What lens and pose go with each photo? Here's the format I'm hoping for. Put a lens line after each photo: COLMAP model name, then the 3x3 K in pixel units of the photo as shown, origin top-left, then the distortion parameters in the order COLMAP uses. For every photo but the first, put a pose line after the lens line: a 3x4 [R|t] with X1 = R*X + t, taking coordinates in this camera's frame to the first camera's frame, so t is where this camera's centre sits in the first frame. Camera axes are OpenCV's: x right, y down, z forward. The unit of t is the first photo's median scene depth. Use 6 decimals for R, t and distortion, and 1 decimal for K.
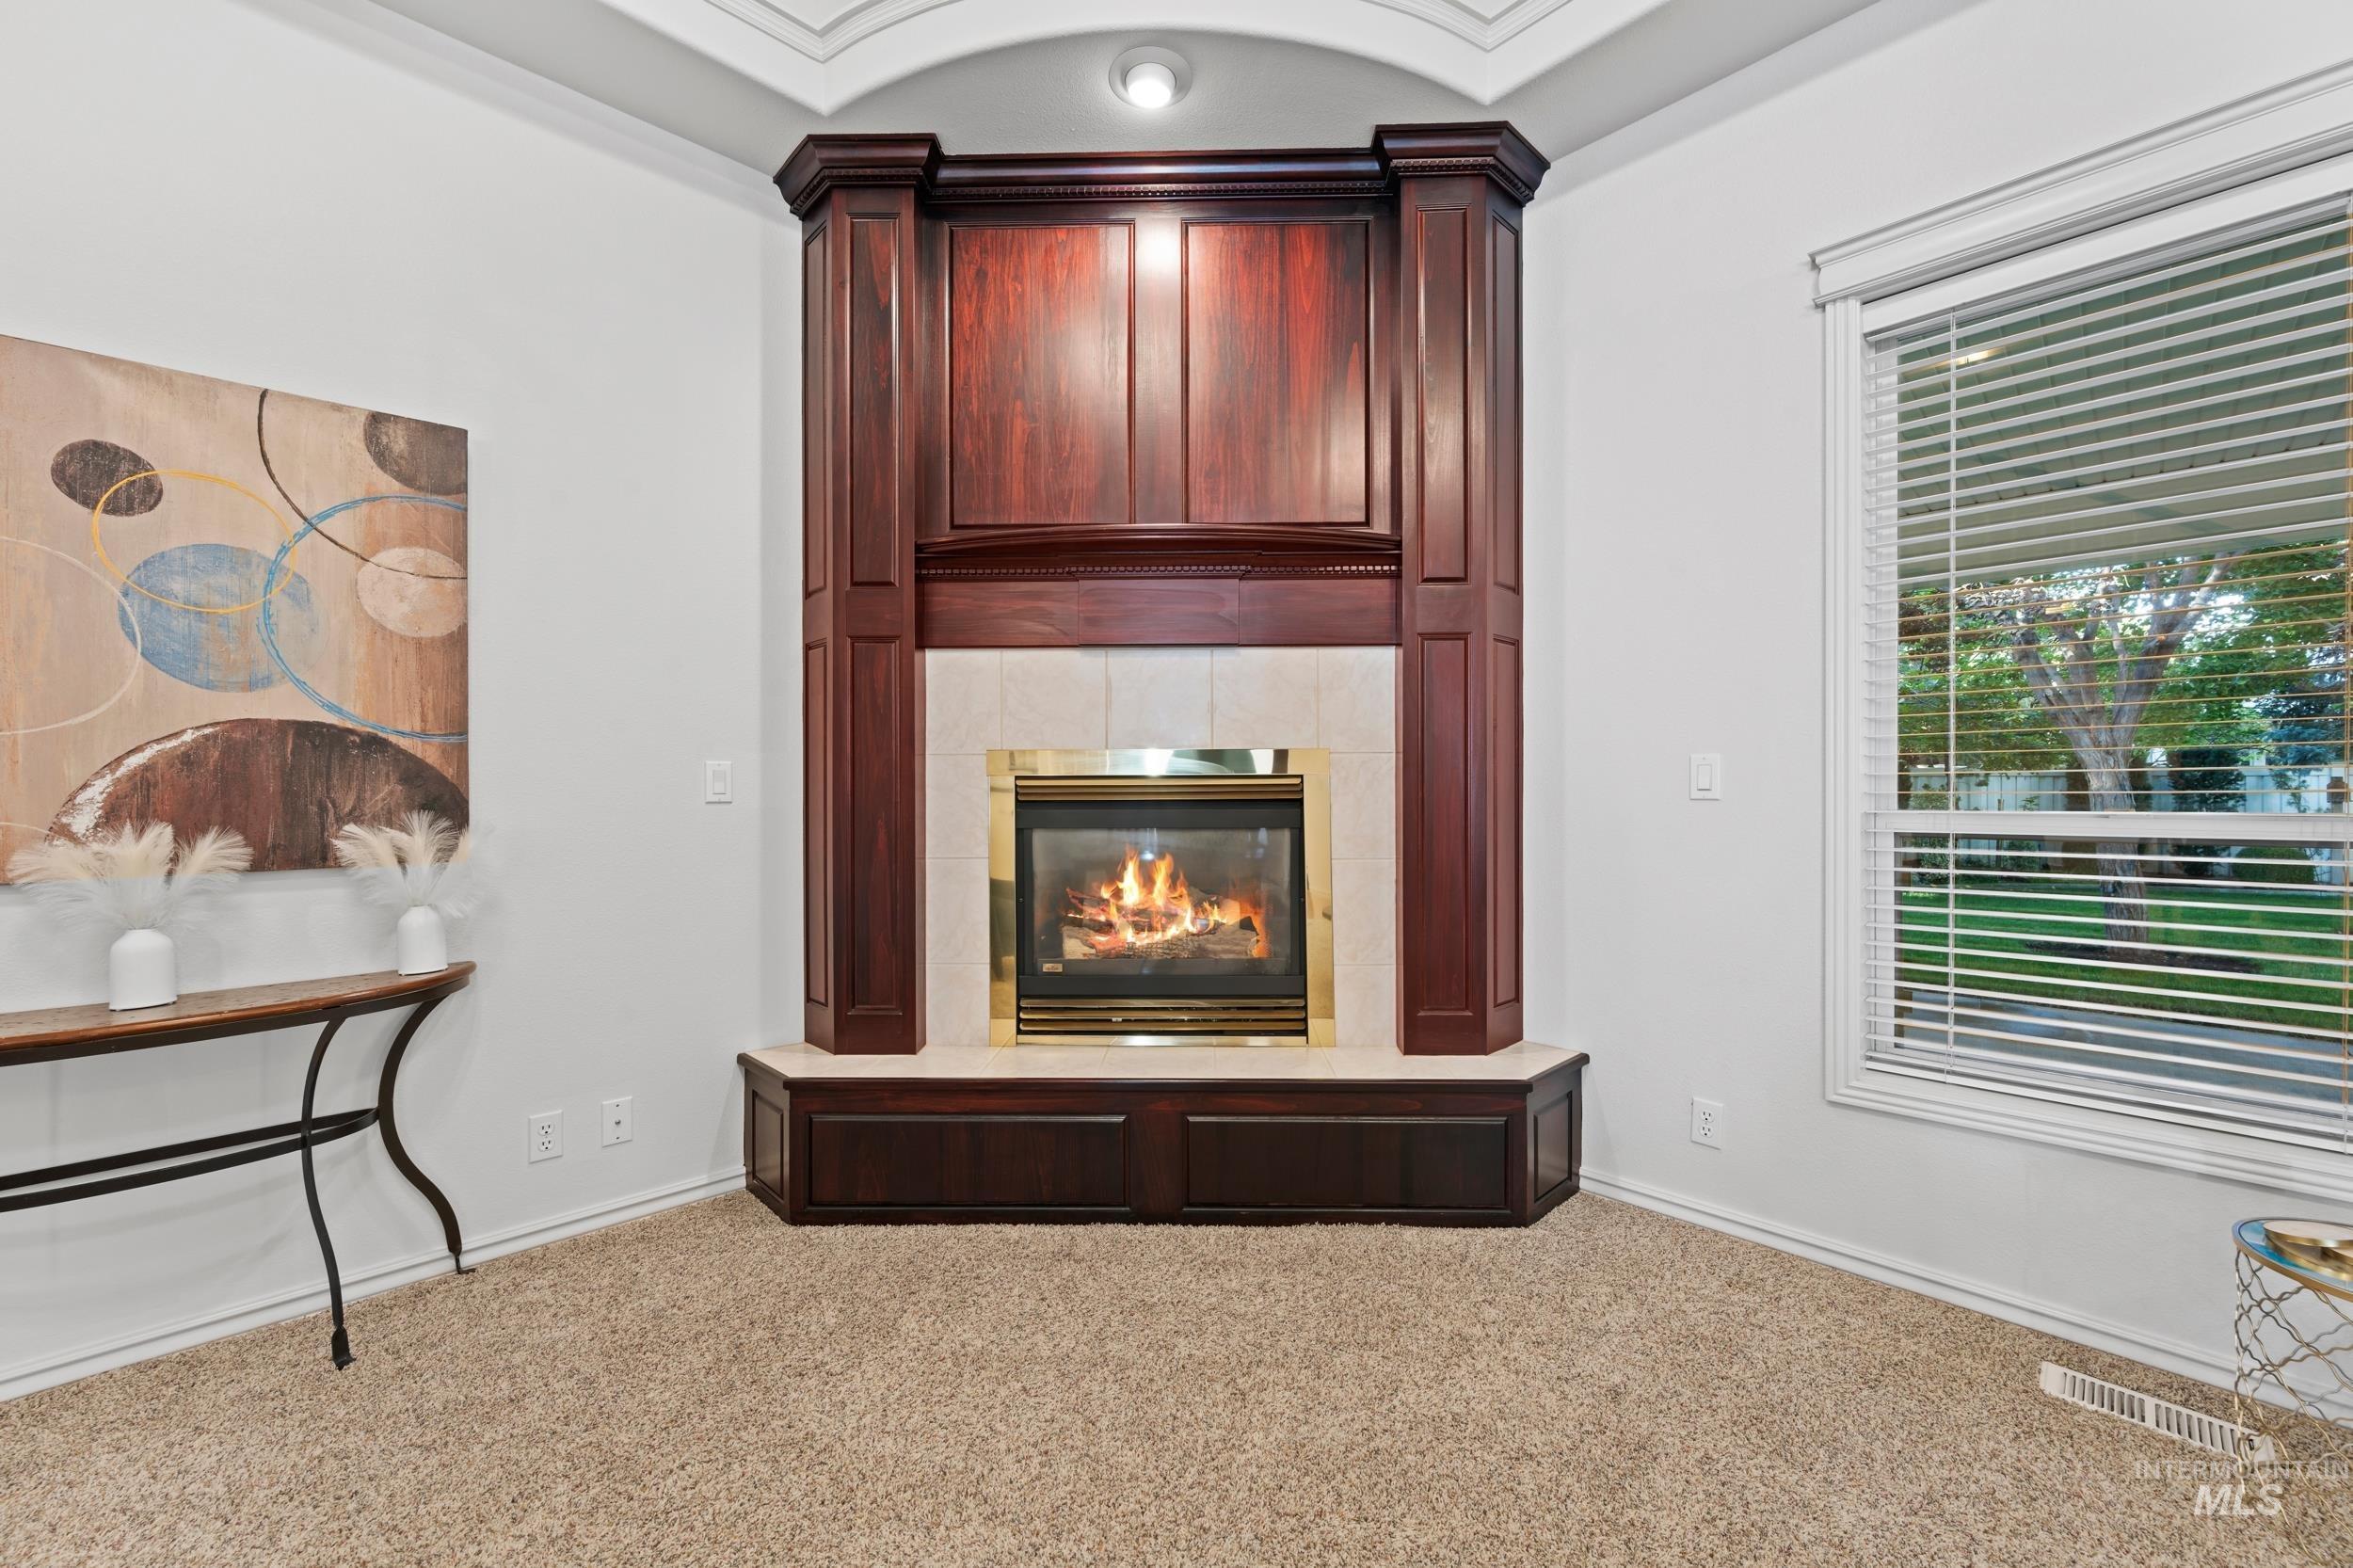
lens RADIAL K [[916.8, 0, 1190.7], [0, 916.8, 791.5], [0, 0, 1]] dist [-0.000013, 0.000395]
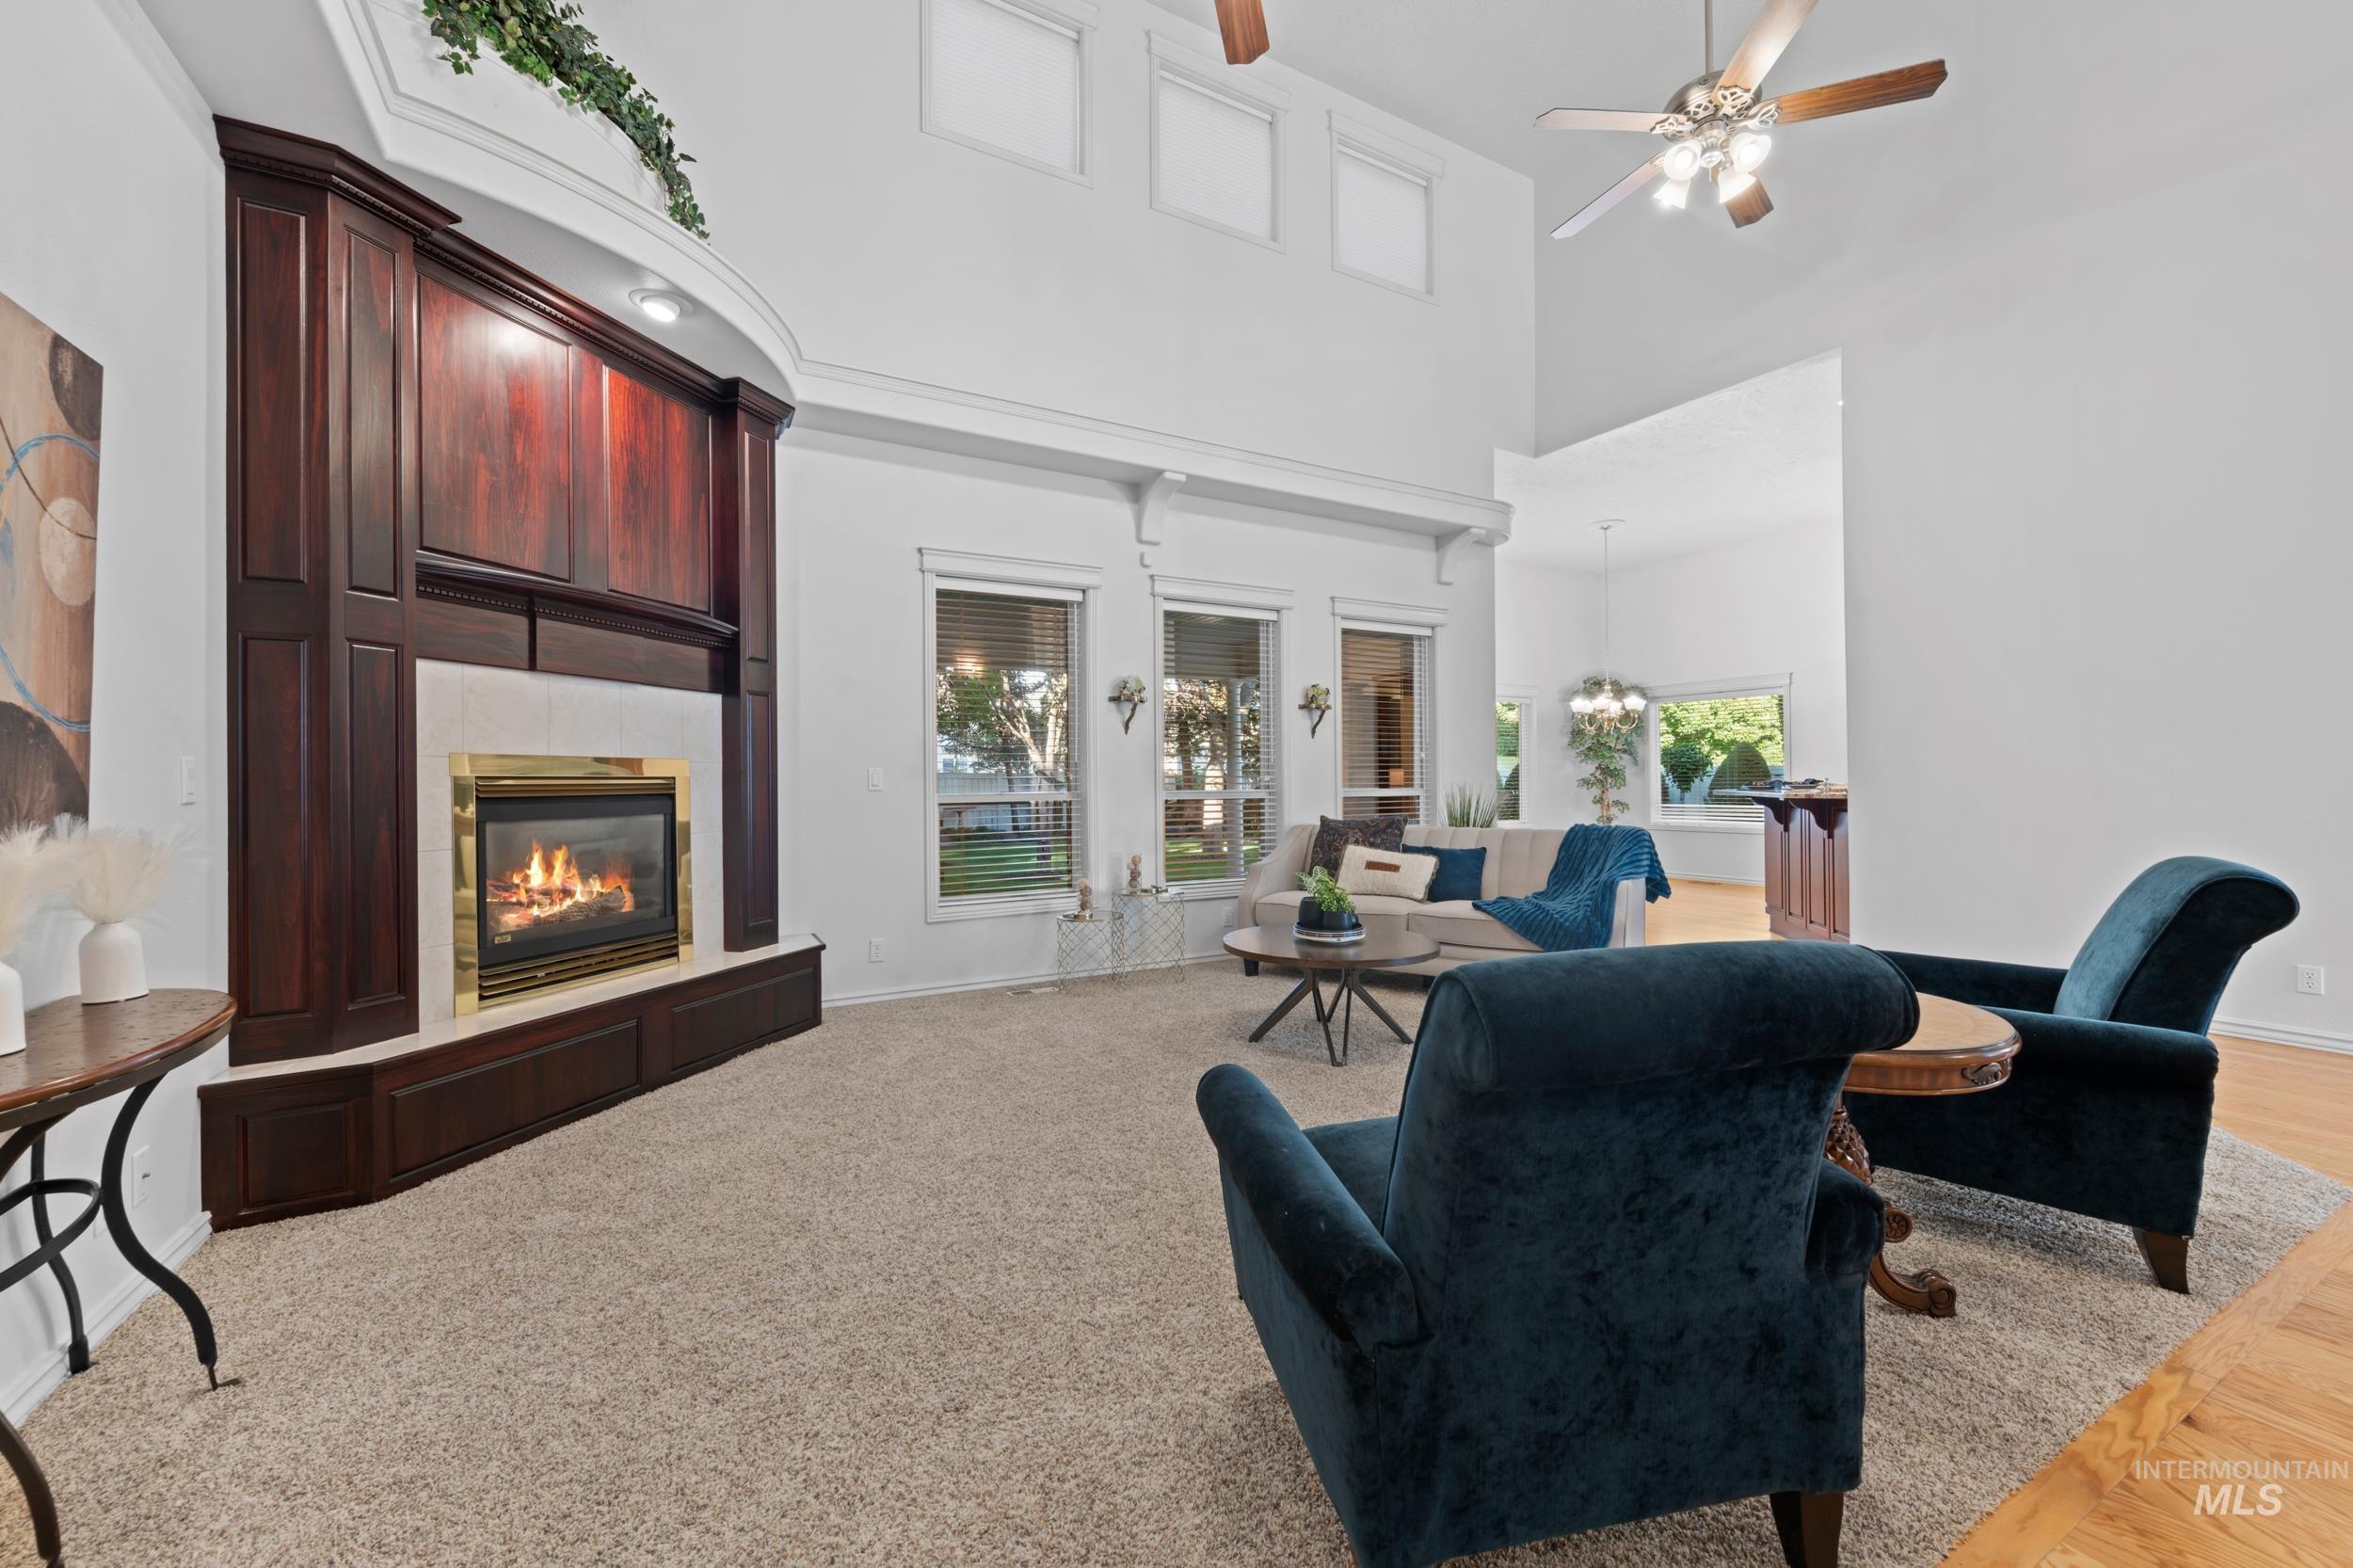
lens RADIAL K [[916.8, 0, 1190.7], [0, 916.8, 791.5], [0, 0, 1]] dist [-0.000013, 0.000395]
pose [[0.239344, -0.008613, 0.970897, -1.116323], [0.013419, 0.999894, 0.005562, 0.008130], [-0.970842, 0.011697, 0.239435, -0.146325]]
